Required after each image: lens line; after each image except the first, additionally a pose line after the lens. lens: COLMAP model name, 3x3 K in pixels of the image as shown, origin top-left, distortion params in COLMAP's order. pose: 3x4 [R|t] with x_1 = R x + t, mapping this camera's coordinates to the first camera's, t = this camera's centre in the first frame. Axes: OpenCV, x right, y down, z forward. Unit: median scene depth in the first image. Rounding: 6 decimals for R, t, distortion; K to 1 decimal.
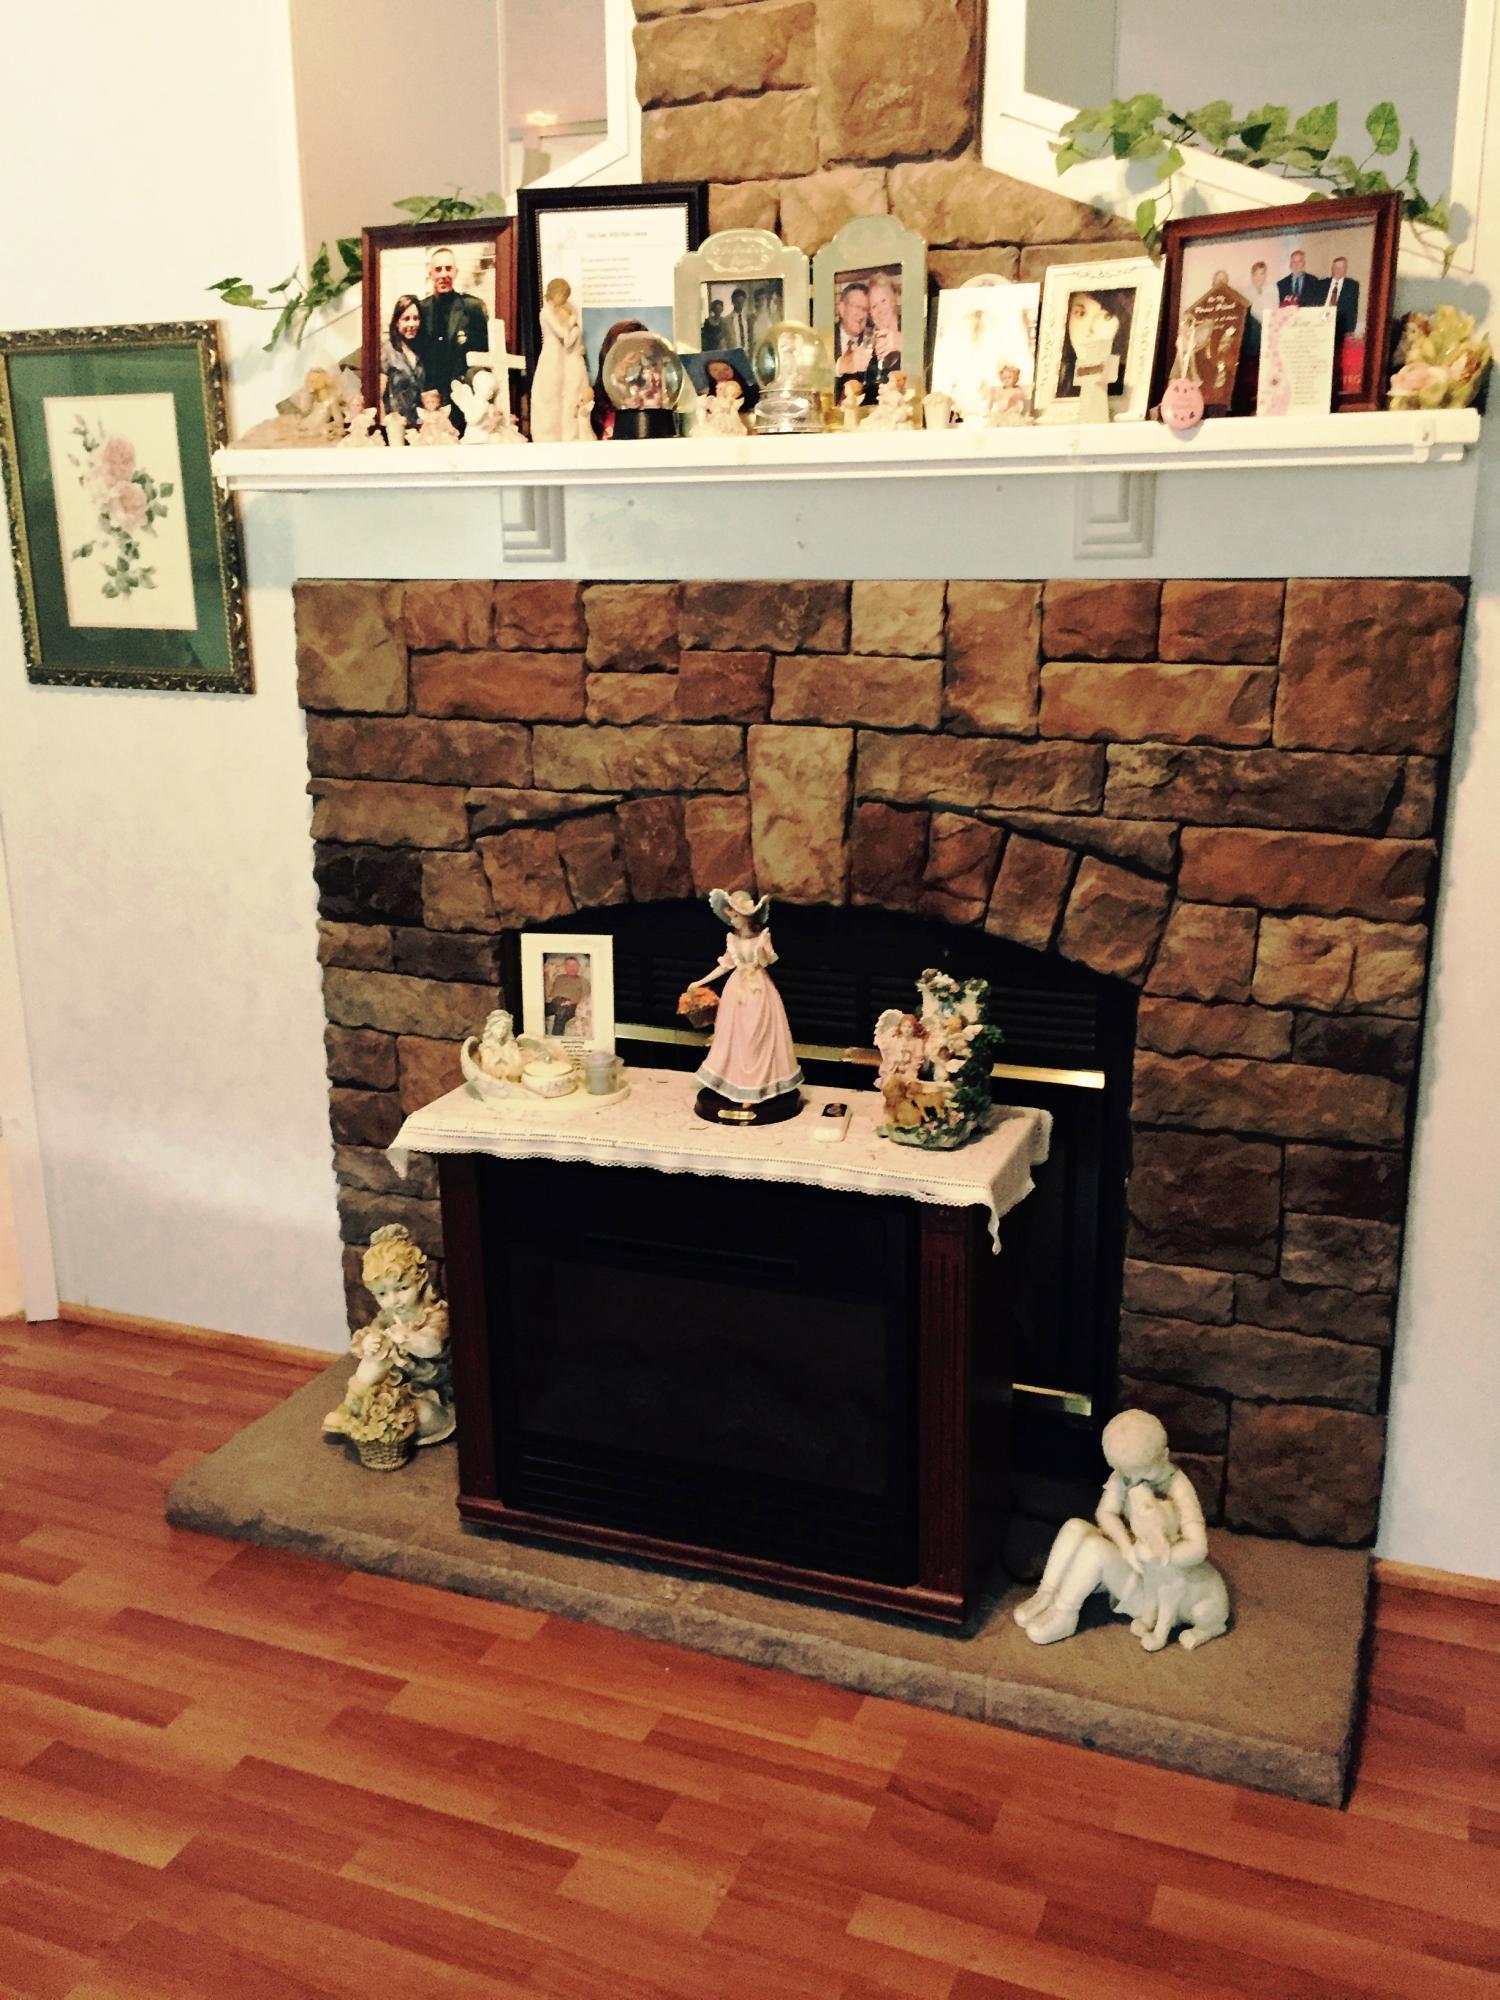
lens RADIAL K [[1713.6, 0, 748.3], [0, 1713.6, 996.1], [0, 0, 1]] dist [0.069962, -0.104741]
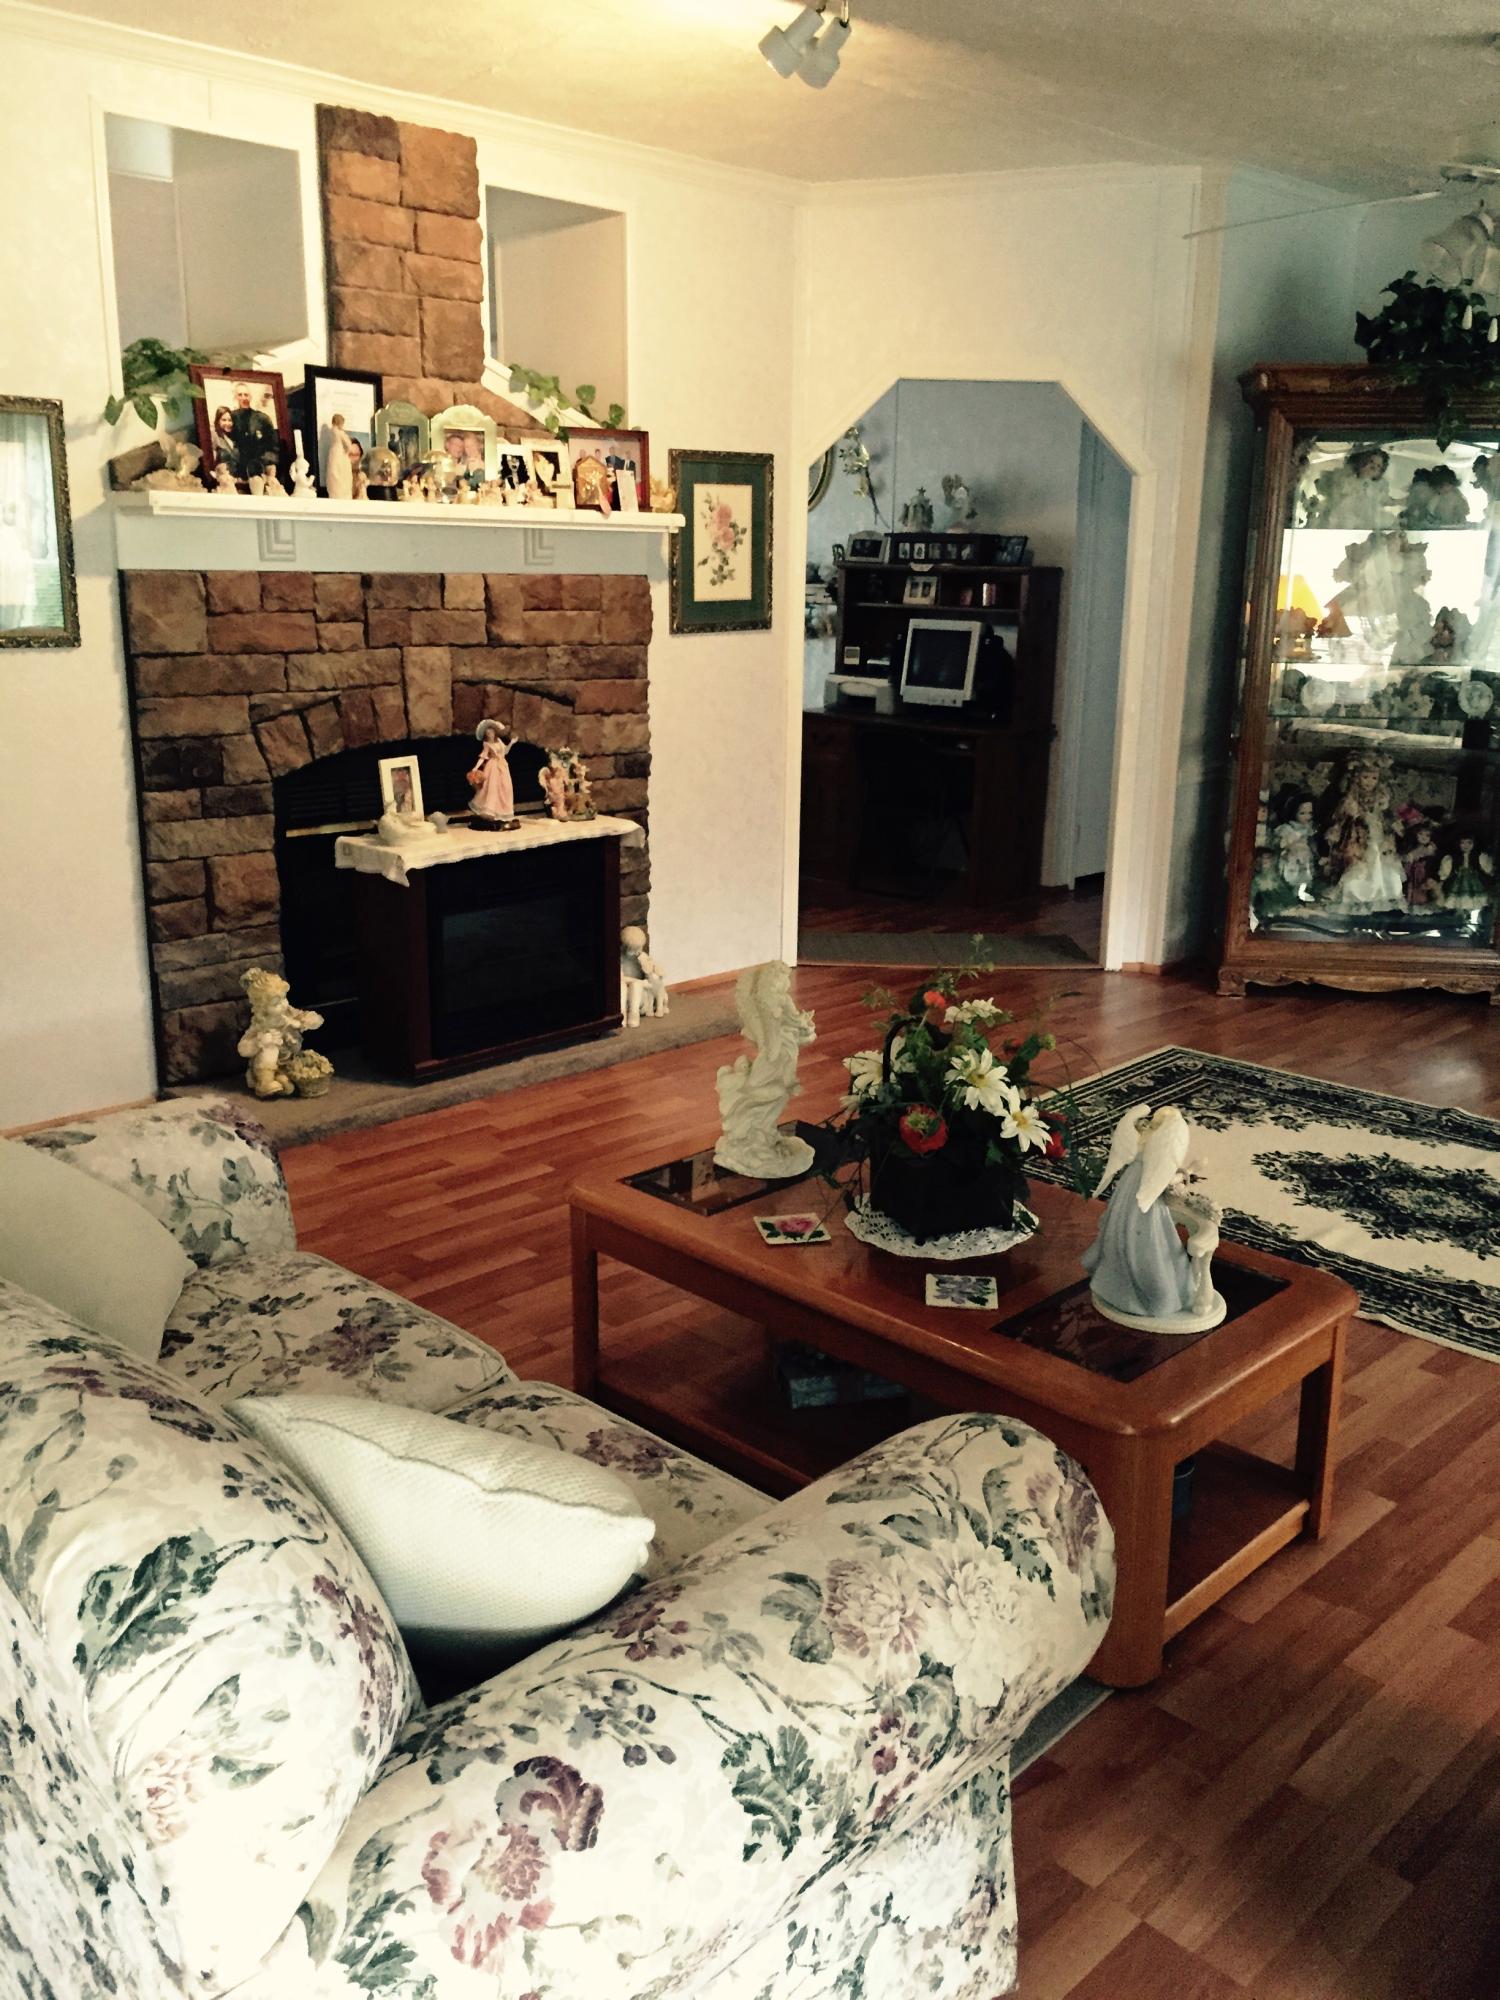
lens RADIAL K [[1713.6, 0, 750.6], [0, 1713.6, 1001.5], [0, 0, 1]] dist [0.069962, -0.104741]
pose [[0.385824, -0.214737, 0.897234, -1.697061], [0.220523, 0.965809, 0.136321, 0.051043], [-0.895829, 0.145265, 0.419986, -0.115505]]
